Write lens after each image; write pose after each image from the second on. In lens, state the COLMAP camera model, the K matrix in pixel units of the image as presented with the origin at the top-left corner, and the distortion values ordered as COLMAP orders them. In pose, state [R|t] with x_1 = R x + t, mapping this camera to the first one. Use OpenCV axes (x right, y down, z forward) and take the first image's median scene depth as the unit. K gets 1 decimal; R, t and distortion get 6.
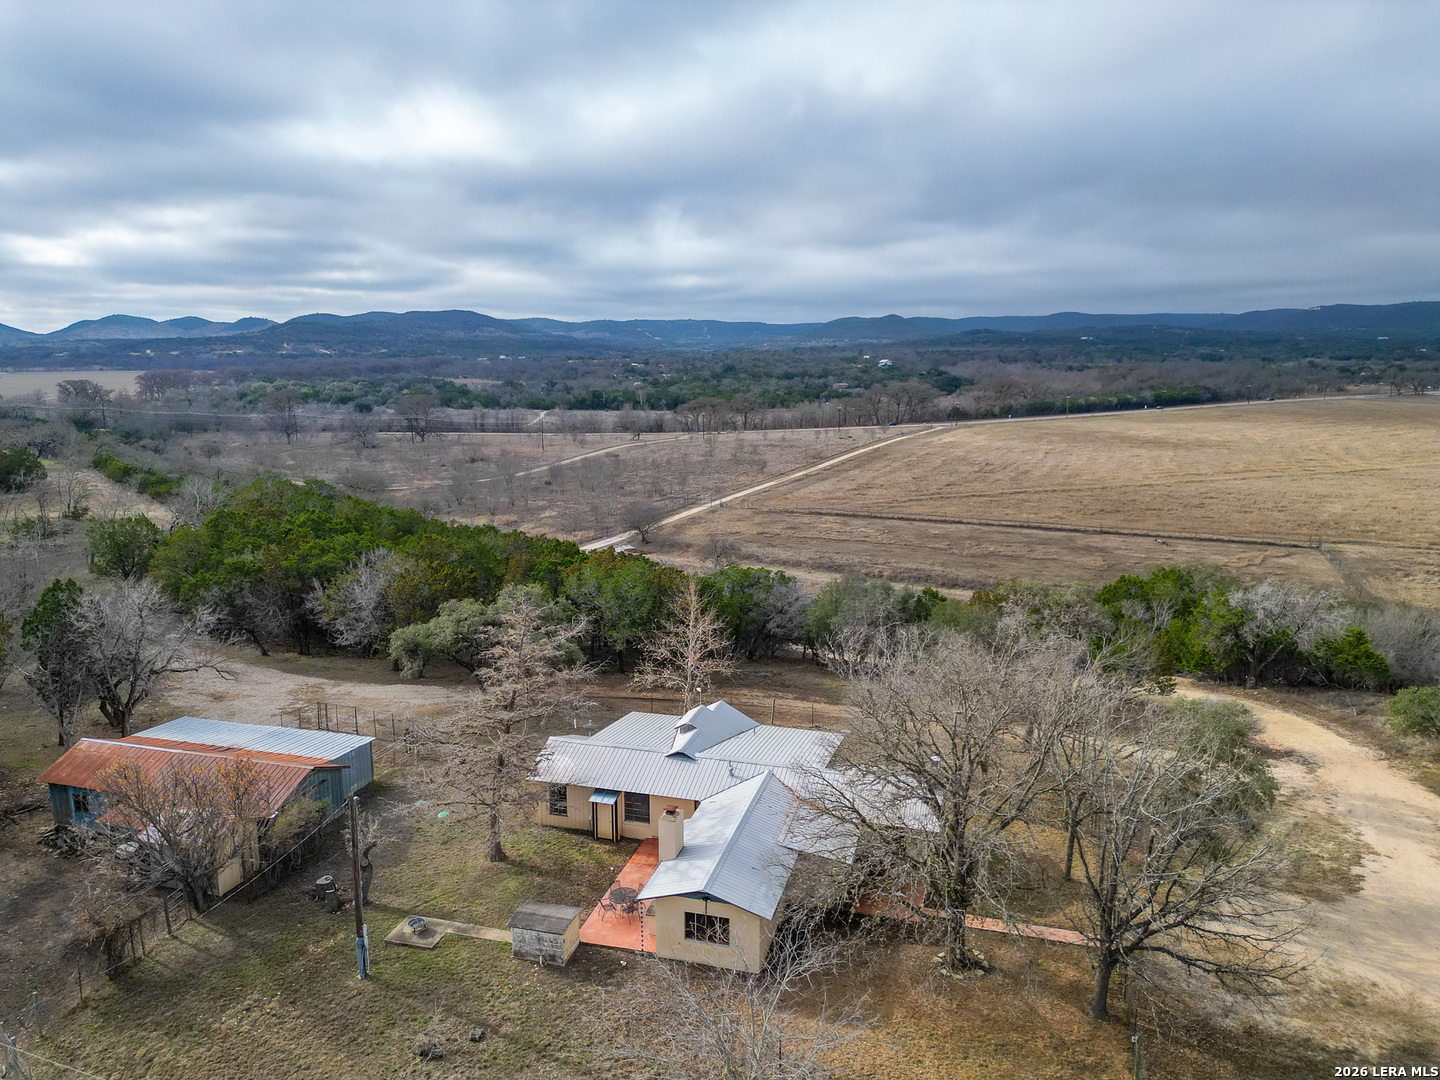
lens RADIAL K [[998.9, 0, 720.0], [0, 998.9, 540.0], [0, 0, 1]] dist [0.073599, -0.067813]
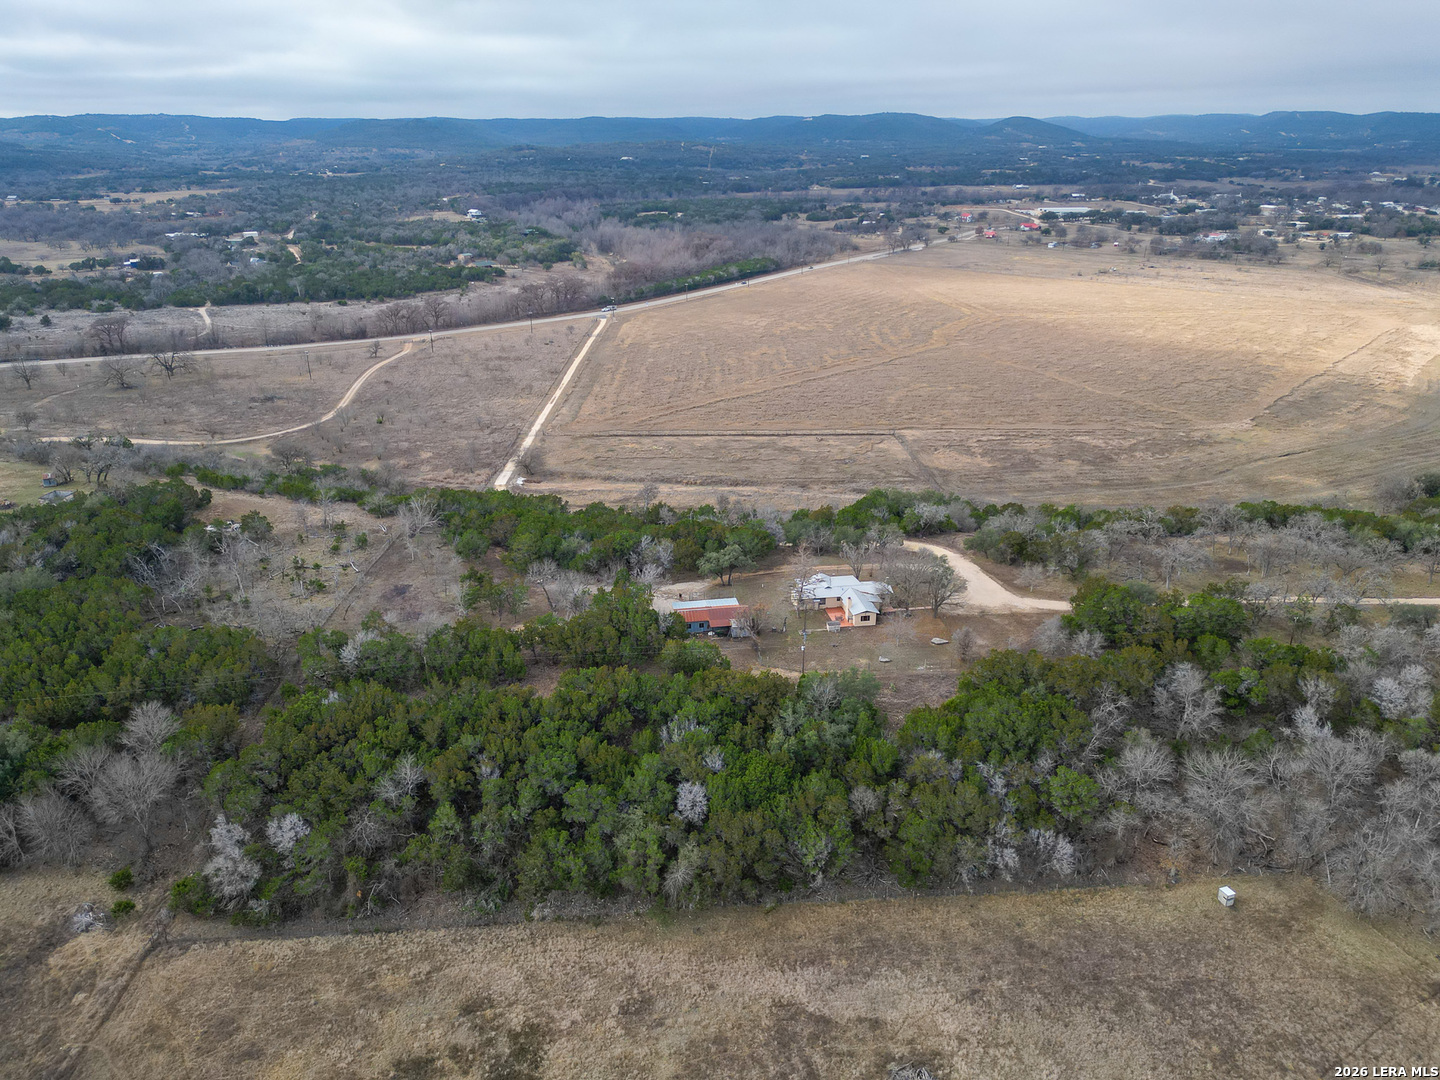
lens RADIAL K [[1025.8, 0, 720.0], [0, 1025.8, 540.0], [0, 0, 1]] dist [0.076057, -0.073409]
pose [[0.902511, -0.154137, 0.402139, -0.166022], [0.080859, 0.977799, 0.193313, -0.064743], [-0.423008, -0.141951, 0.894938, -0.199638]]
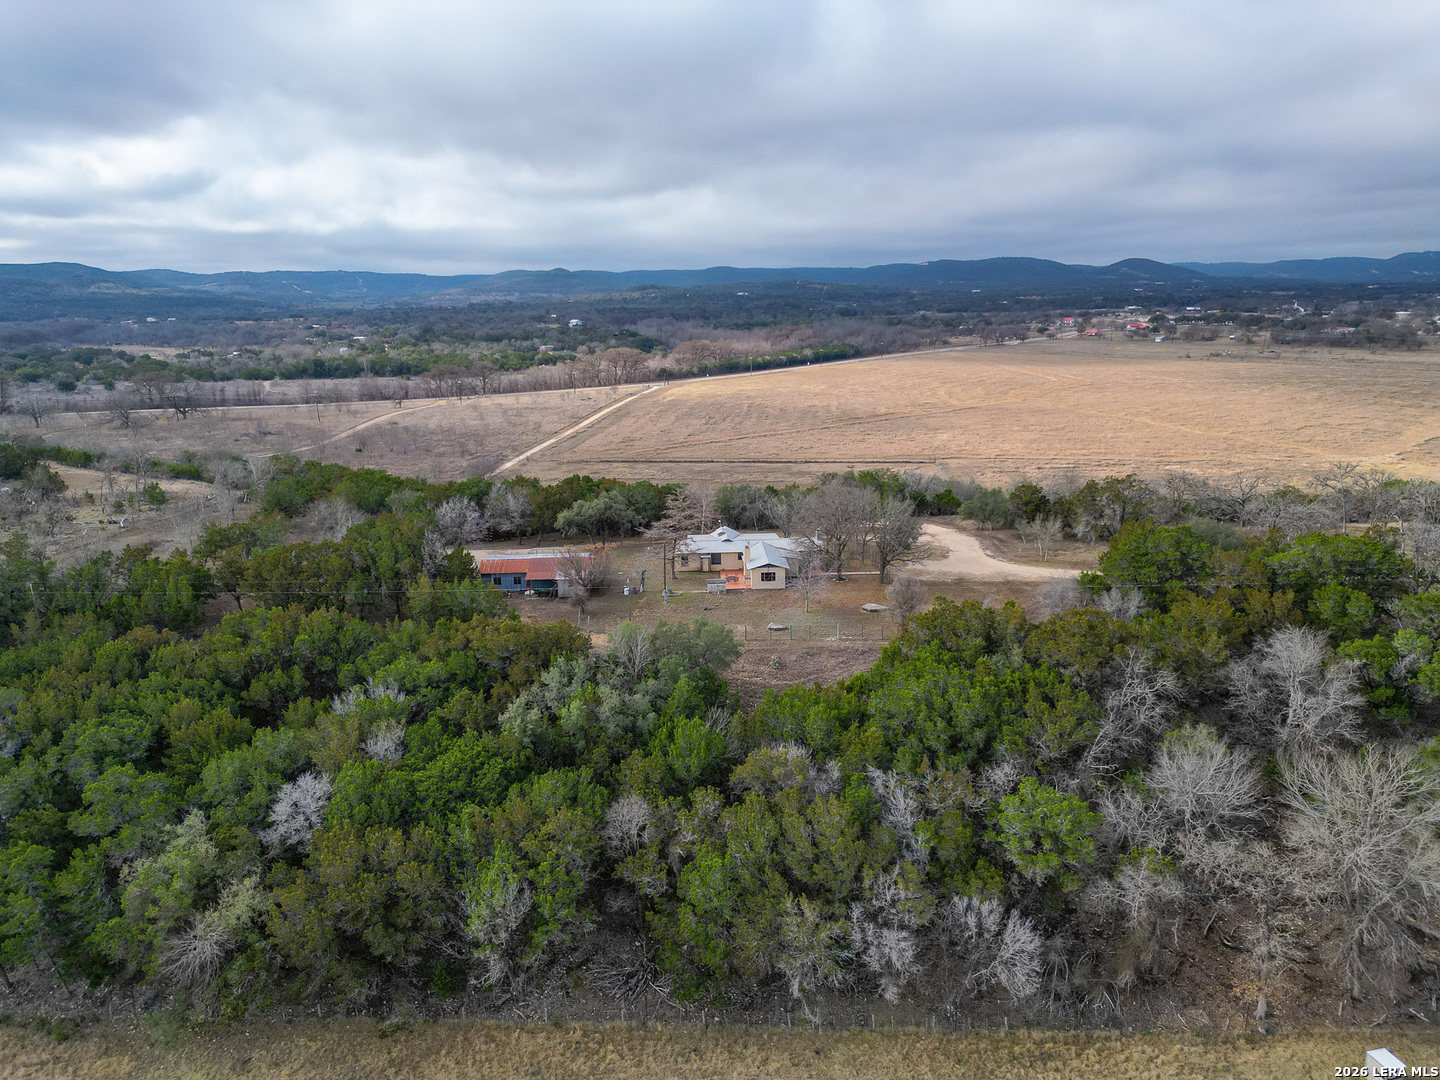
lens RADIAL K [[998.9, 0, 720.0], [0, 998.9, 540.0], [0, 0, 1]] dist [0.073599, -0.067813]
pose [[0.947464, -0.084675, 0.308451, -0.071035], [0.070437, 0.995885, 0.057024, 0.004872], [-0.312011, -0.032302, 0.949529, -0.123539]]
